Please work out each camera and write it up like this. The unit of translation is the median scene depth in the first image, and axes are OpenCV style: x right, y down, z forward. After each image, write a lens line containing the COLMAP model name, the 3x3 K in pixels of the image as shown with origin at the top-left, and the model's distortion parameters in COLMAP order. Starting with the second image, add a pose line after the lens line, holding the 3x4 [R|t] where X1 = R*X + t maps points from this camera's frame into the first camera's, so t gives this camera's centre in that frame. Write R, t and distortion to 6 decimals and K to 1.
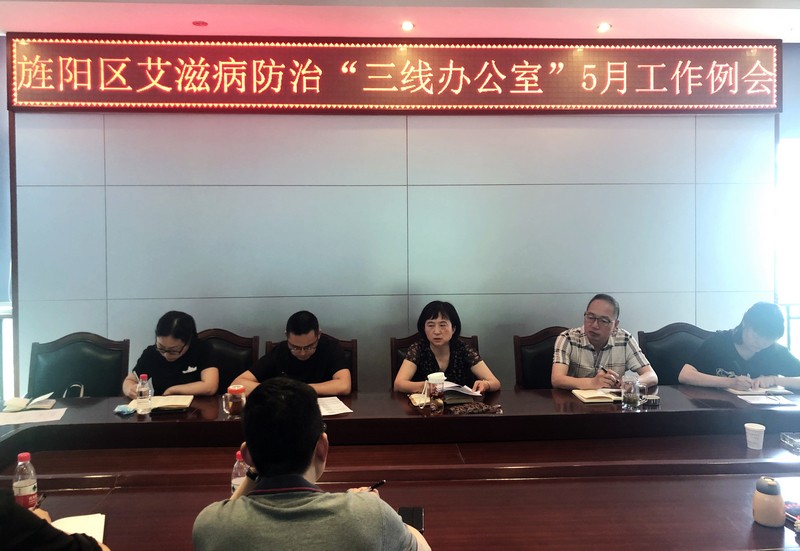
lens RADIAL K [[686.3, 0, 398.2], [0, 686.3, 251.8], [0, 0, 1]] dist [-0.013238, 0.015854]
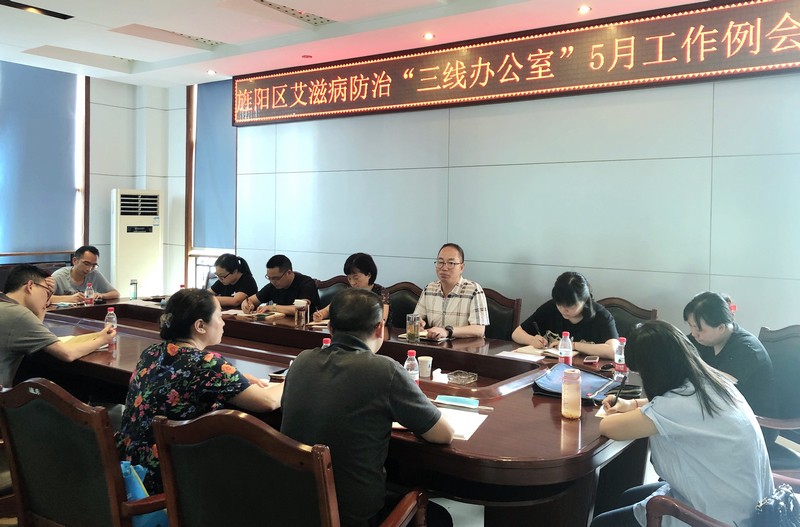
lens RADIAL K [[665.0, 0, 400.4], [0, 665.0, 263.6], [0, 0, 1]] dist [-0.012392, -0.009900]
pose [[0.788413, 0.061263, -0.612088, 0.684430], [-0.025725, 0.997442, 0.066697, -0.000847], [0.614609, -0.036838, 0.787972, 0.011975]]
